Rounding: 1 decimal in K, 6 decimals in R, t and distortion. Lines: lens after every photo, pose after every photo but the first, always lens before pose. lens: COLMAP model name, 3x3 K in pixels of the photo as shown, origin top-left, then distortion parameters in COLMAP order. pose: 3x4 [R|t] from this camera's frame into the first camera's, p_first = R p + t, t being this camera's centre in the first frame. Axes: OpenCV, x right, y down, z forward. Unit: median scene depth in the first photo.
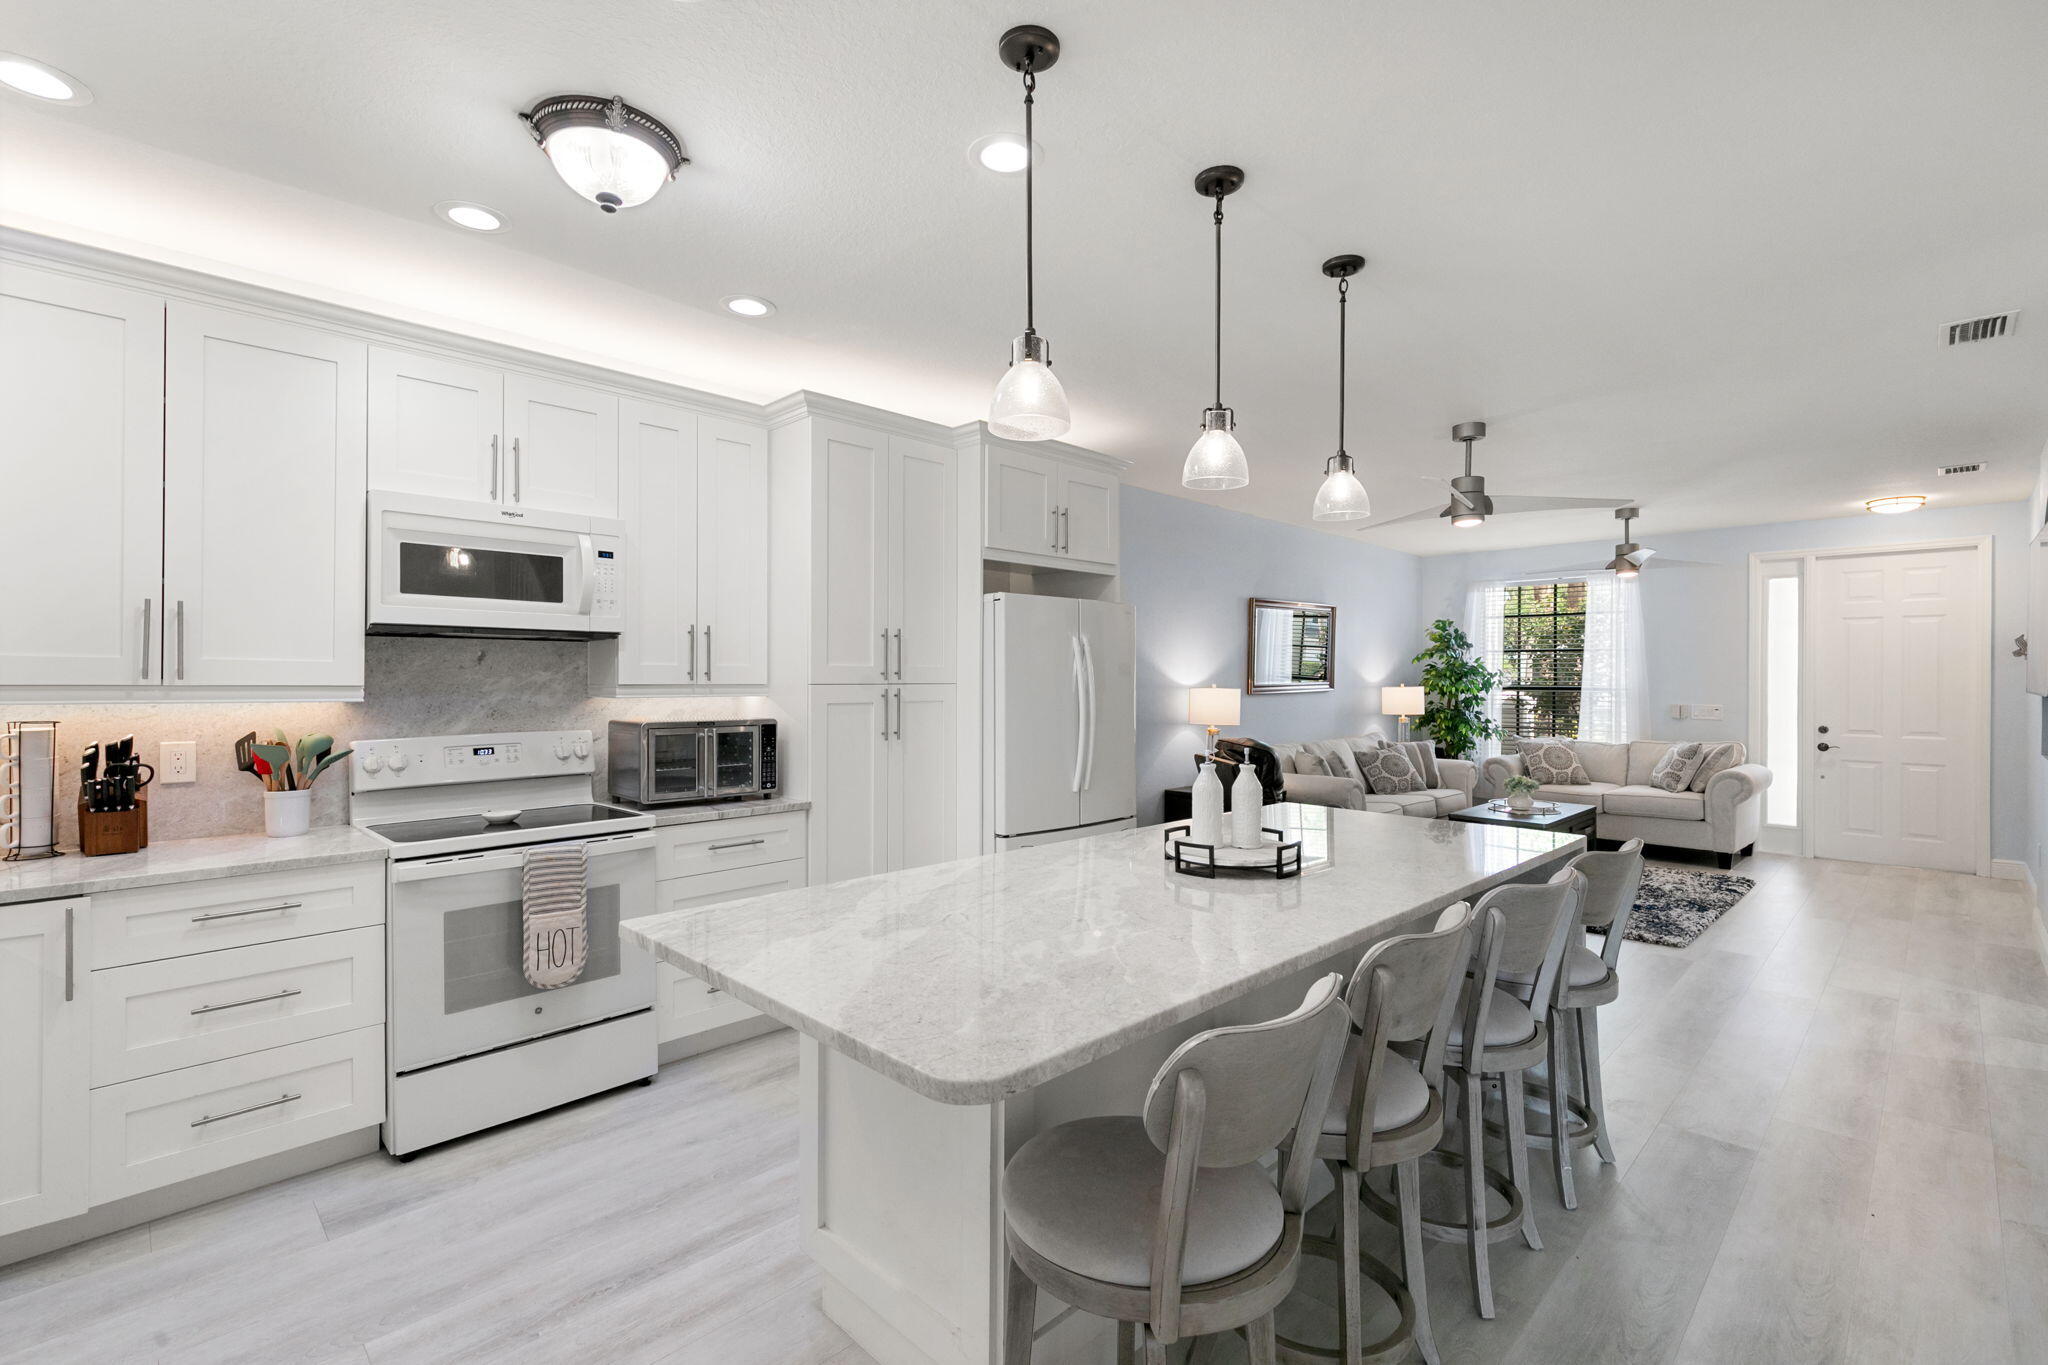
lens RADIAL K [[922.0, 0, 1022.7], [0, 922.0, 682.3], [0, 0, 1]] dist [0.009166, -0.000630]
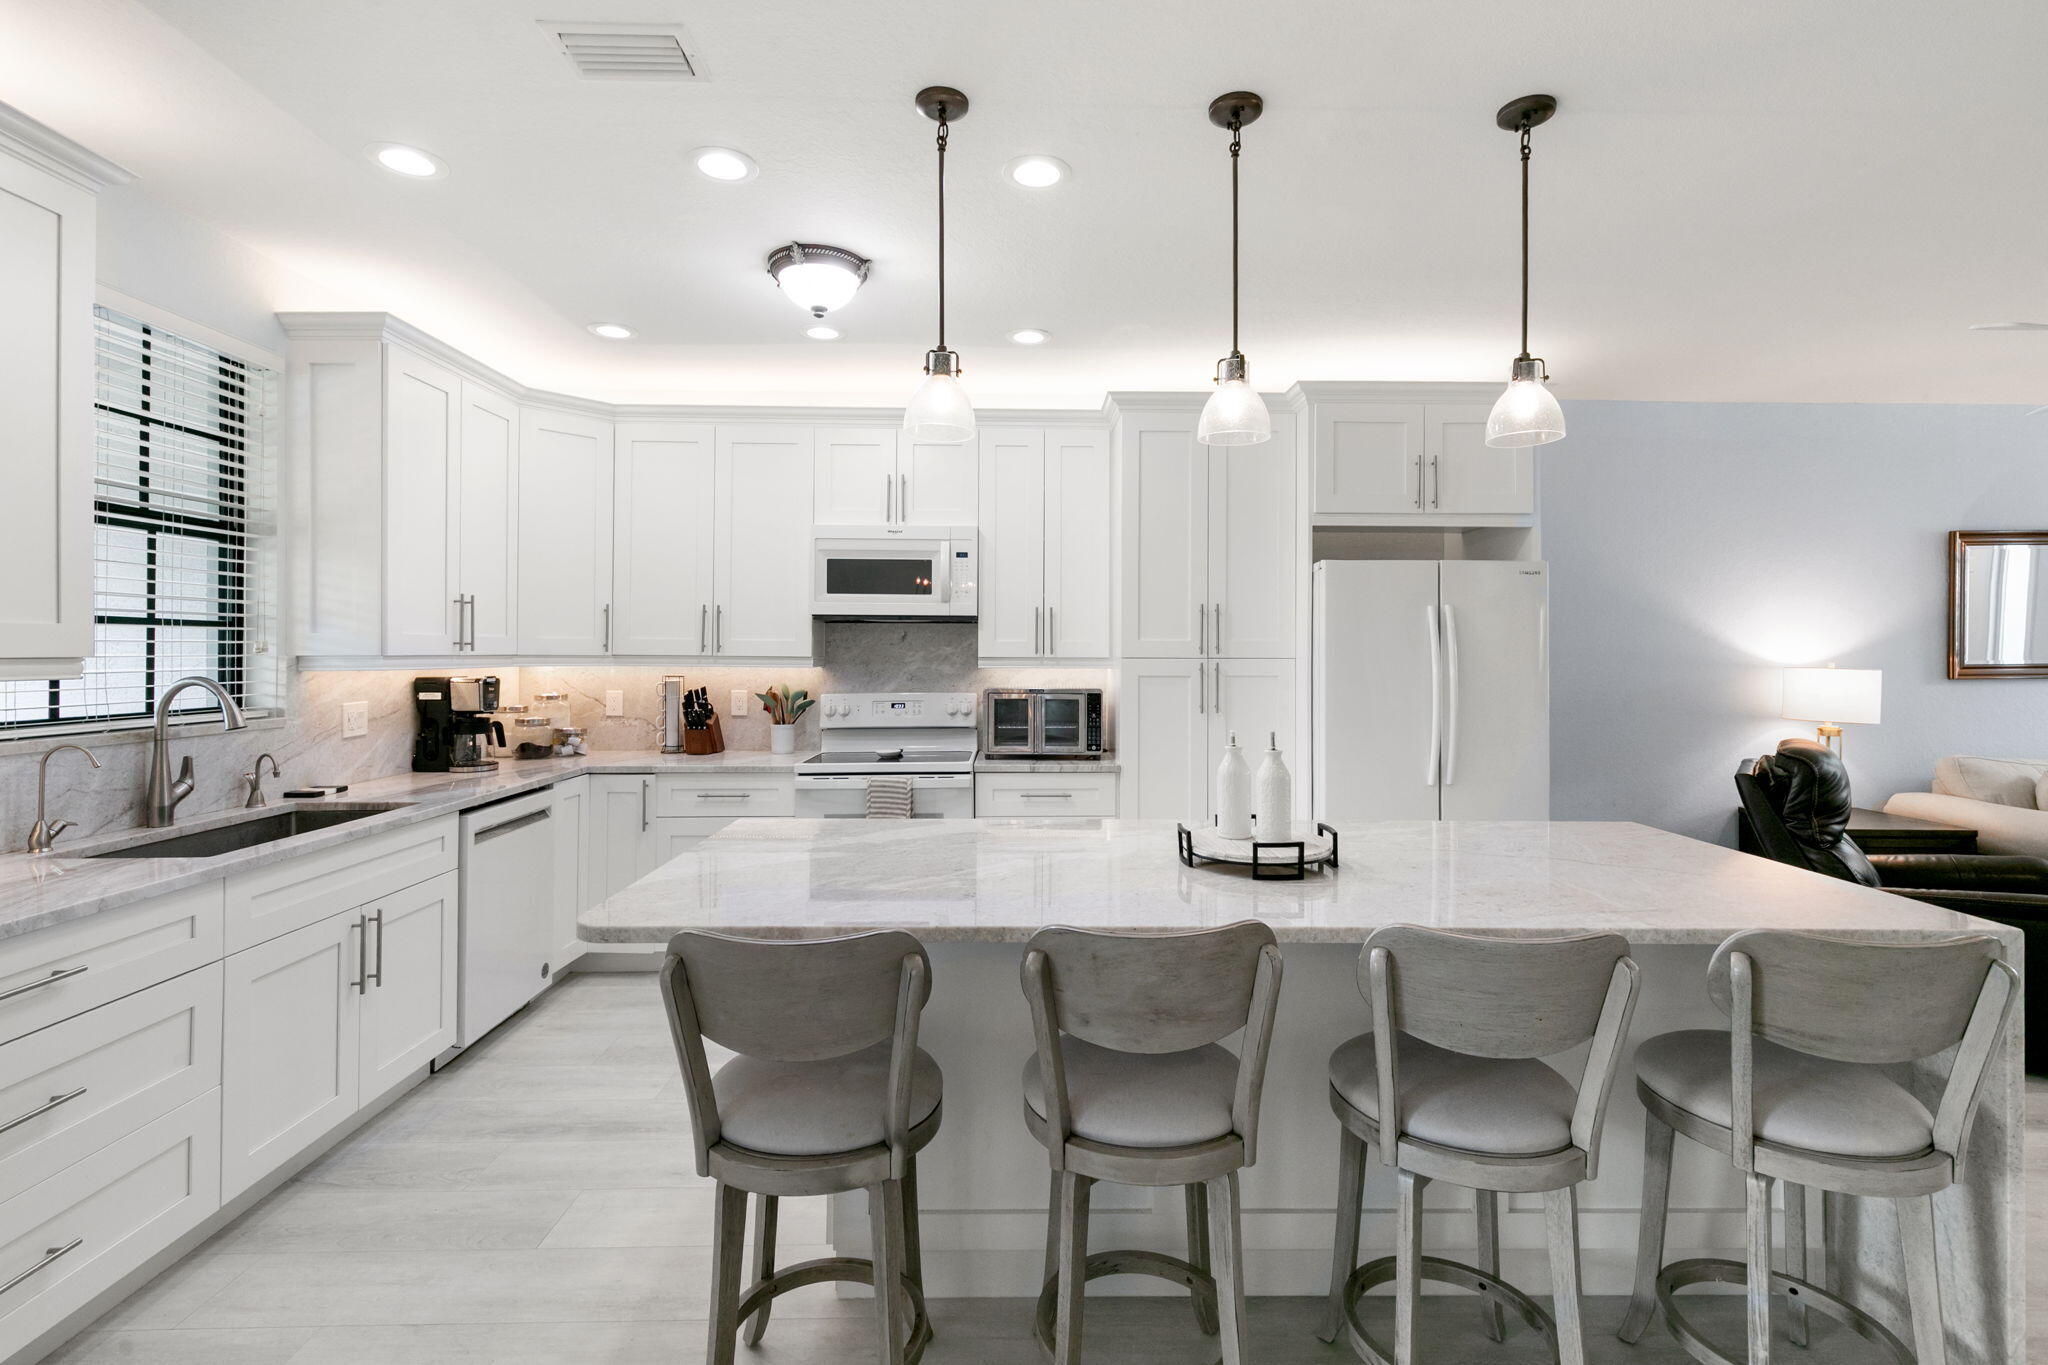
lens RADIAL K [[922.0, 0, 1030.1], [0, 922.0, 641.1], [0, 0, 1]] dist [0.009166, -0.000630]
pose [[0.722517, -0.006399, -0.691323, 0.441581], [-0.005155, 0.999879, -0.014643, -0.001326], [0.691334, 0.014144, 0.722397, 0.131489]]
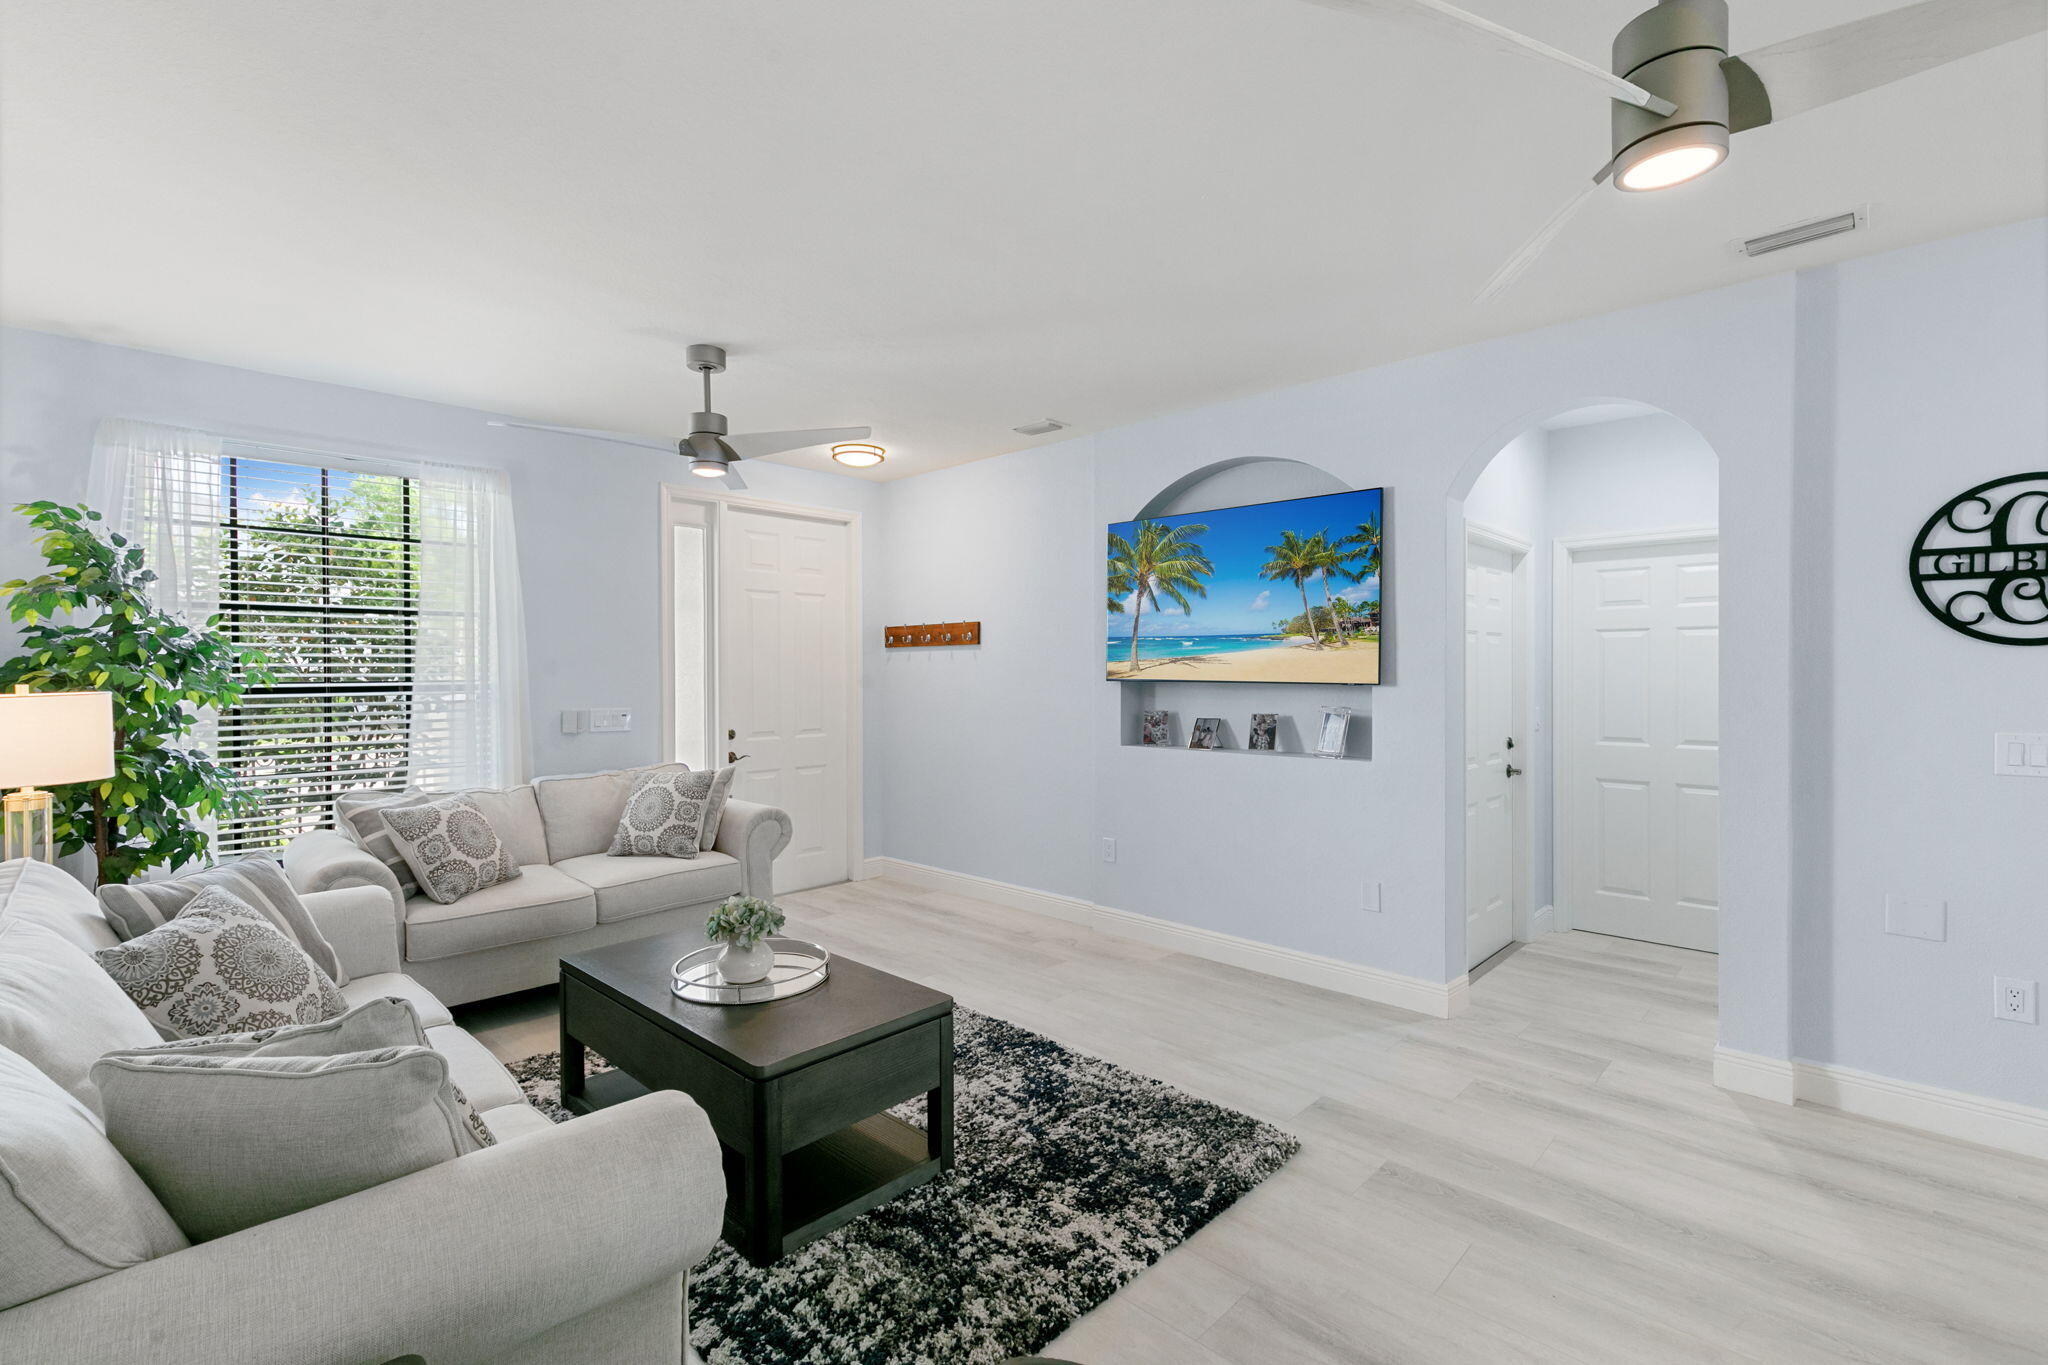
lens RADIAL K [[922.0, 0, 1035.0], [0, 922.0, 679.6], [0, 0, 1]] dist [0.009166, -0.000630]
pose [[-0.022050, -0.013207, 0.999670, 0.207194], [0.006576, 0.999889, 0.013355, -0.004715], [-0.999735, 0.006868, -0.021961, 1.534051]]
